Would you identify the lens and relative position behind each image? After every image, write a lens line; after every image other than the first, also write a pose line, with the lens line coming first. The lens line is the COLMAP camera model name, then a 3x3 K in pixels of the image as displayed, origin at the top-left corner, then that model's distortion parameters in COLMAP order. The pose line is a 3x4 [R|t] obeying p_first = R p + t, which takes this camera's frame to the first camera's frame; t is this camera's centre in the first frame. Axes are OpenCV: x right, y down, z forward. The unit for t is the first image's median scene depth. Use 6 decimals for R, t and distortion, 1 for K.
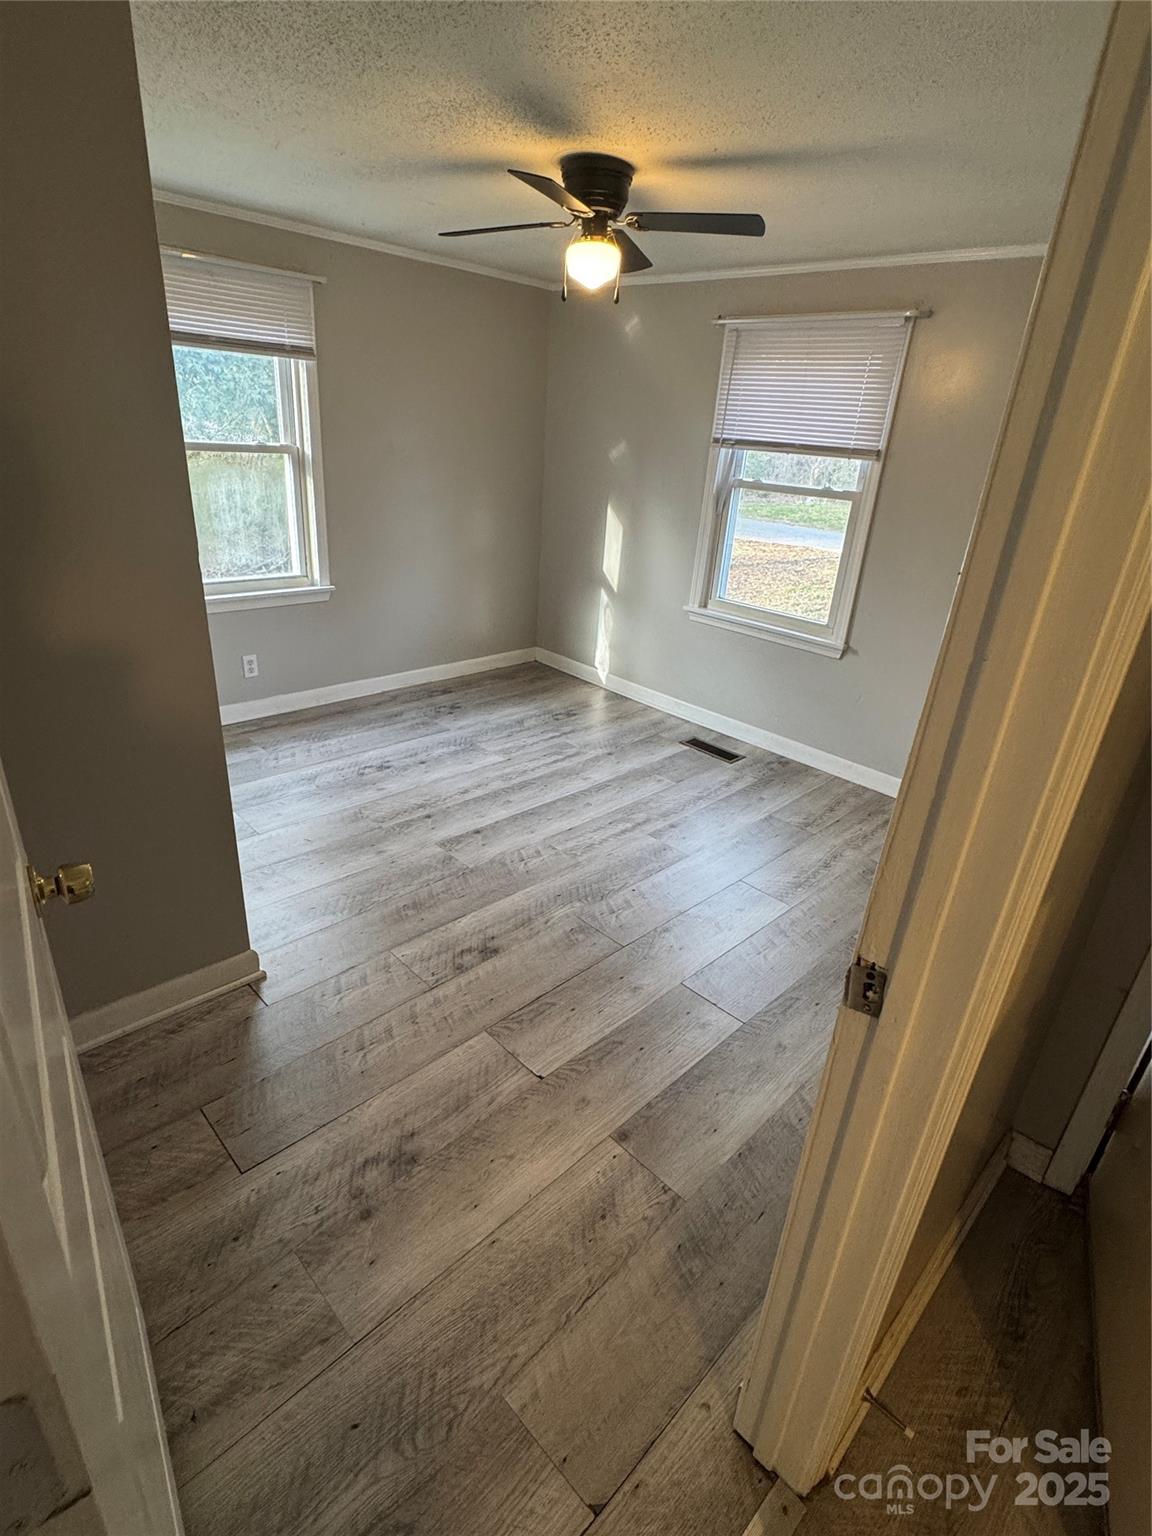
lens RADIAL K [[765.5, 0, 579.4], [0, 765.5, 768.2], [0, 0, 1]] dist [-0.002905, 0.001505]
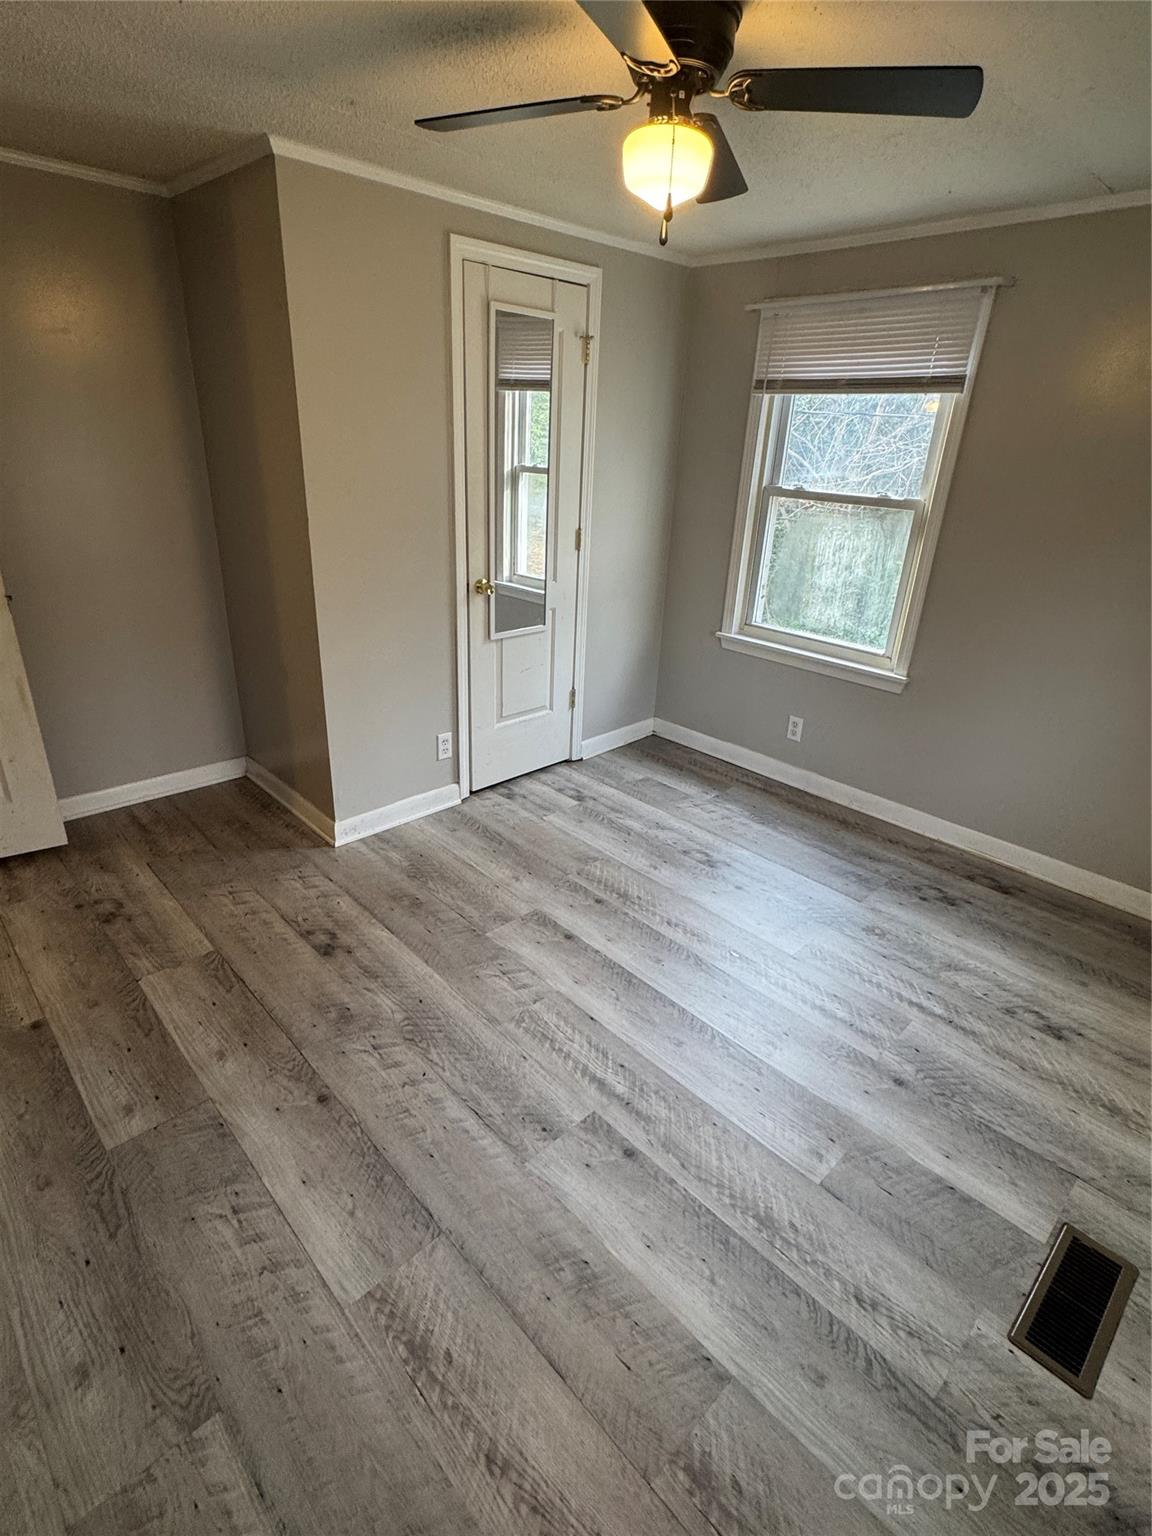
lens RADIAL K [[765.5, 0, 576.8], [0, 765.5, 769.1], [0, 0, 1]] dist [-0.002905, 0.001505]
pose [[-0.022323, 0.335872, -0.941643, 0.499174], [-0.445693, 0.839760, 0.310098, -0.281202], [0.894908, 0.426606, 0.130950, 0.712416]]
